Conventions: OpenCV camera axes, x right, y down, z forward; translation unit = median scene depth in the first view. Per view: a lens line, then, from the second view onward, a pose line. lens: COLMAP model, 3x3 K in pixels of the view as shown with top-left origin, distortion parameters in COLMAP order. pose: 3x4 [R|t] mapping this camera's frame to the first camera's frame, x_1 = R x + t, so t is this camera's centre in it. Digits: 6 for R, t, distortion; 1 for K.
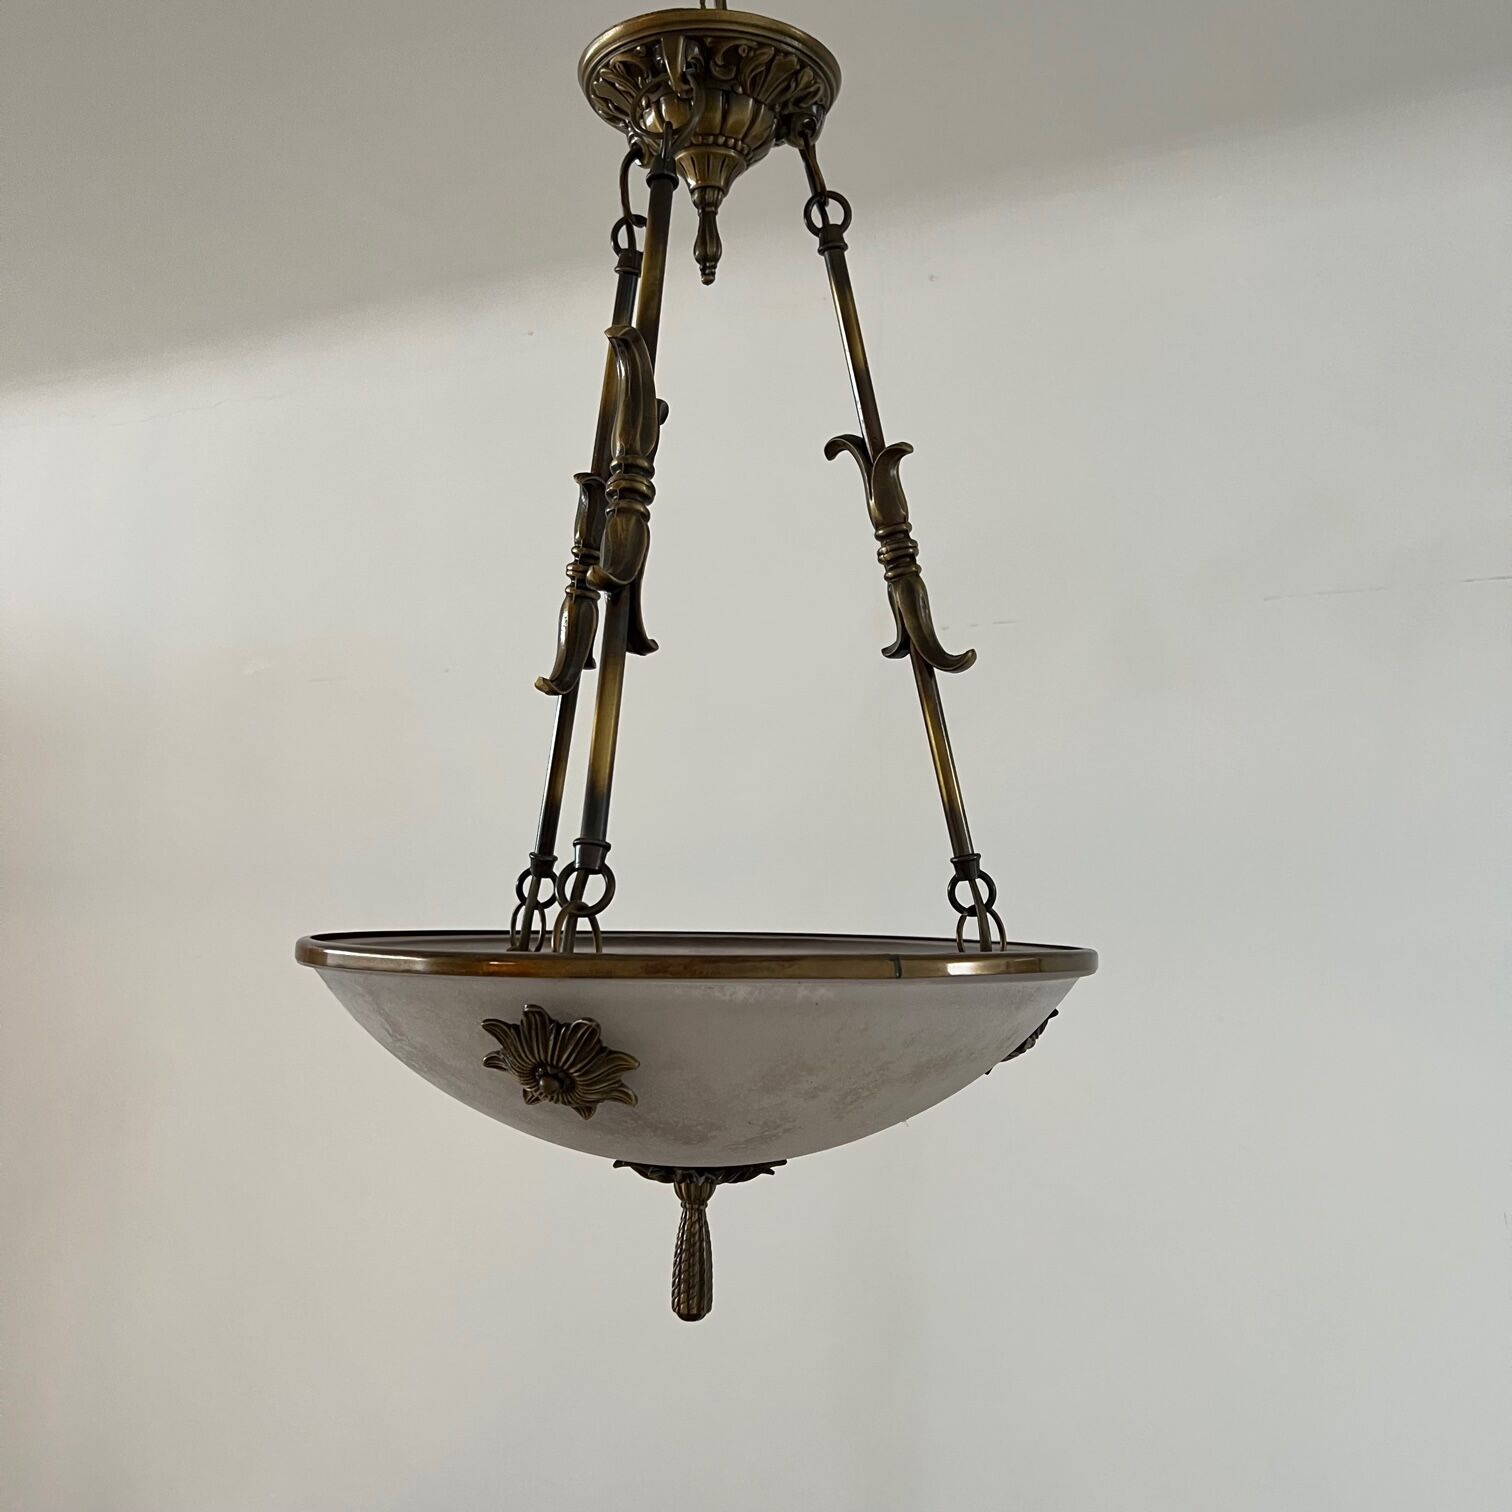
lens RADIAL K [[1539.3, 0, 732.4], [0, 1539.3, 760.6], [0, 0, 1]] dist [0.157112, -0.445665]
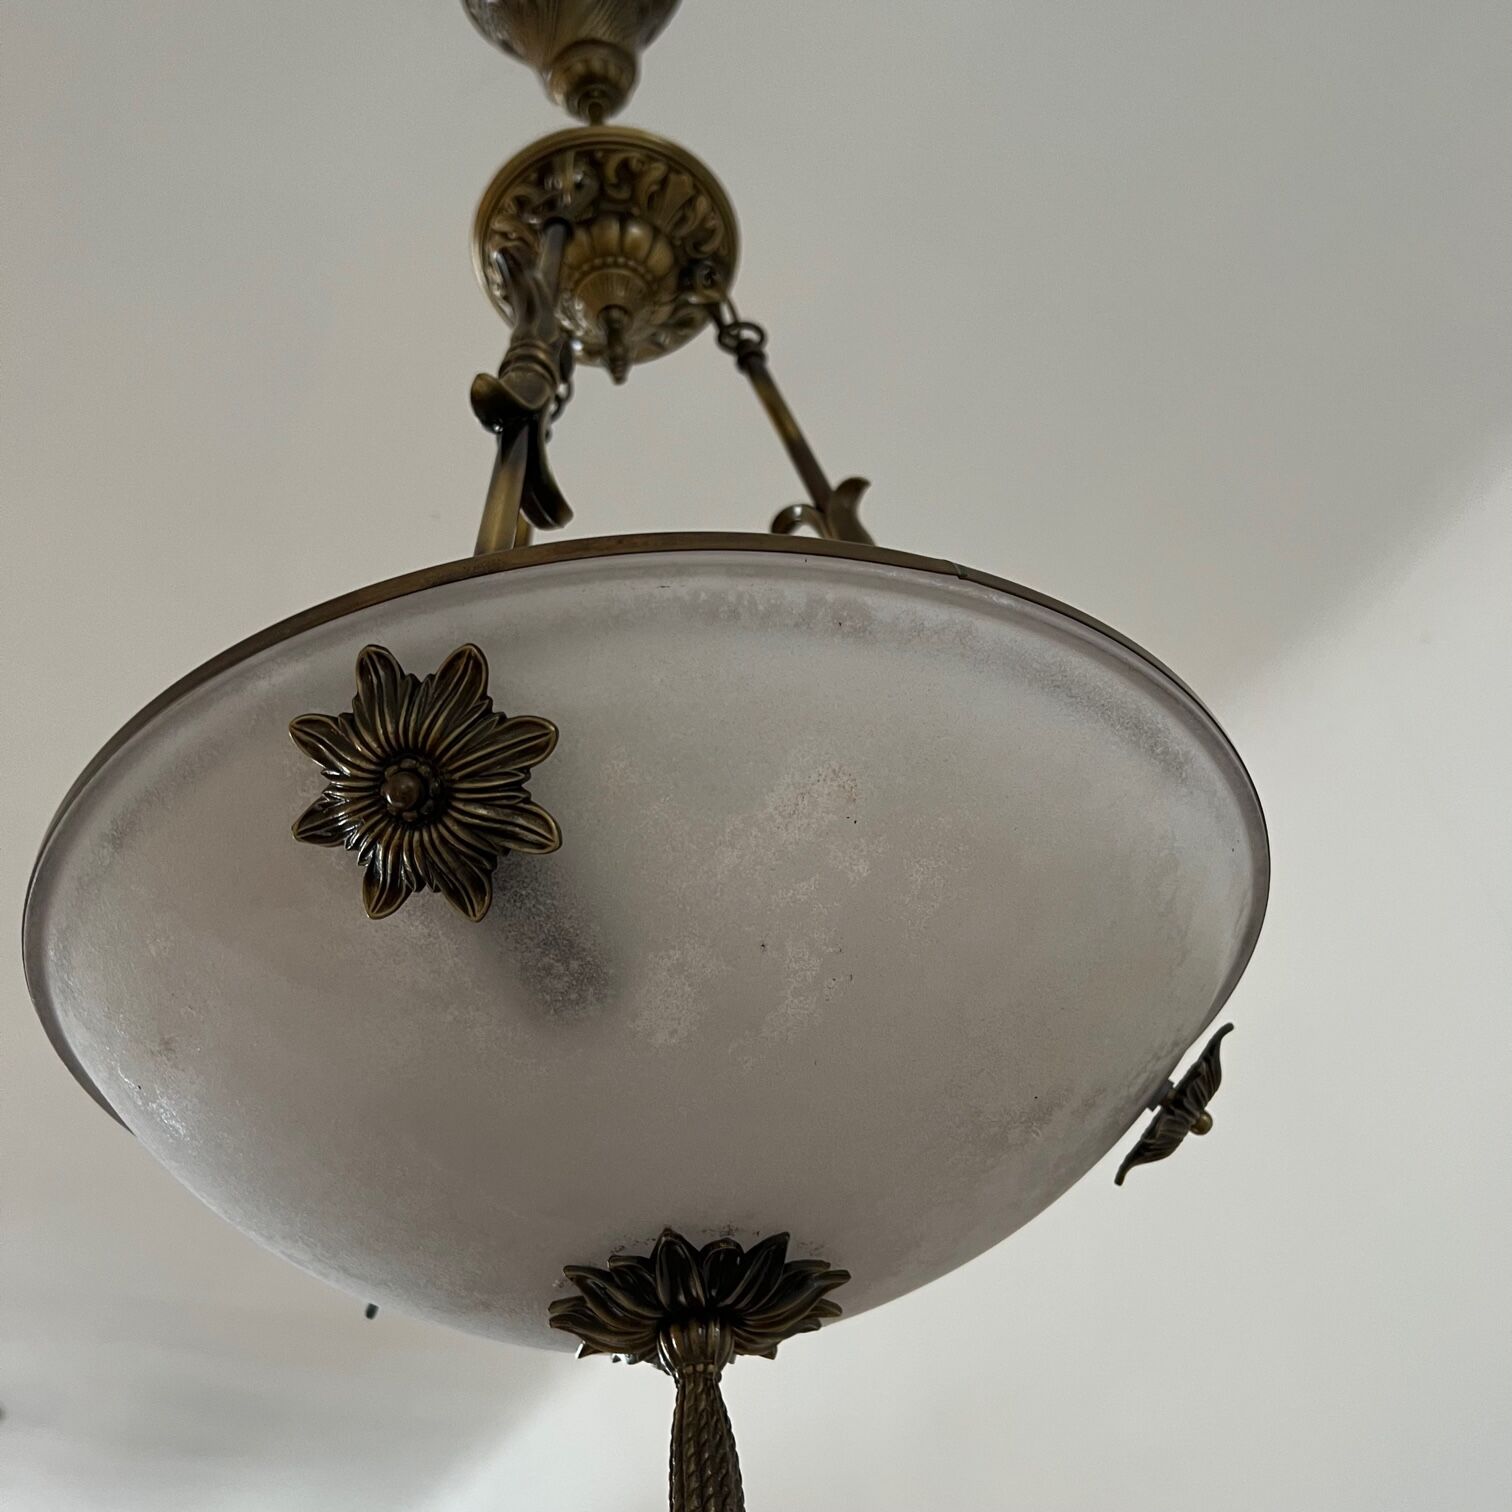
lens RADIAL K [[1580.2, 0, 719.1], [0, 1580.2, 751.6], [0, 0, 1]] dist [0.019132, 0.012888]
pose [[0.994446, -0.093754, 0.047822, -0.021998], [0.103697, 0.795140, -0.597495, 0.424788], [0.017992, 0.599135, 0.800445, 0.405319]]
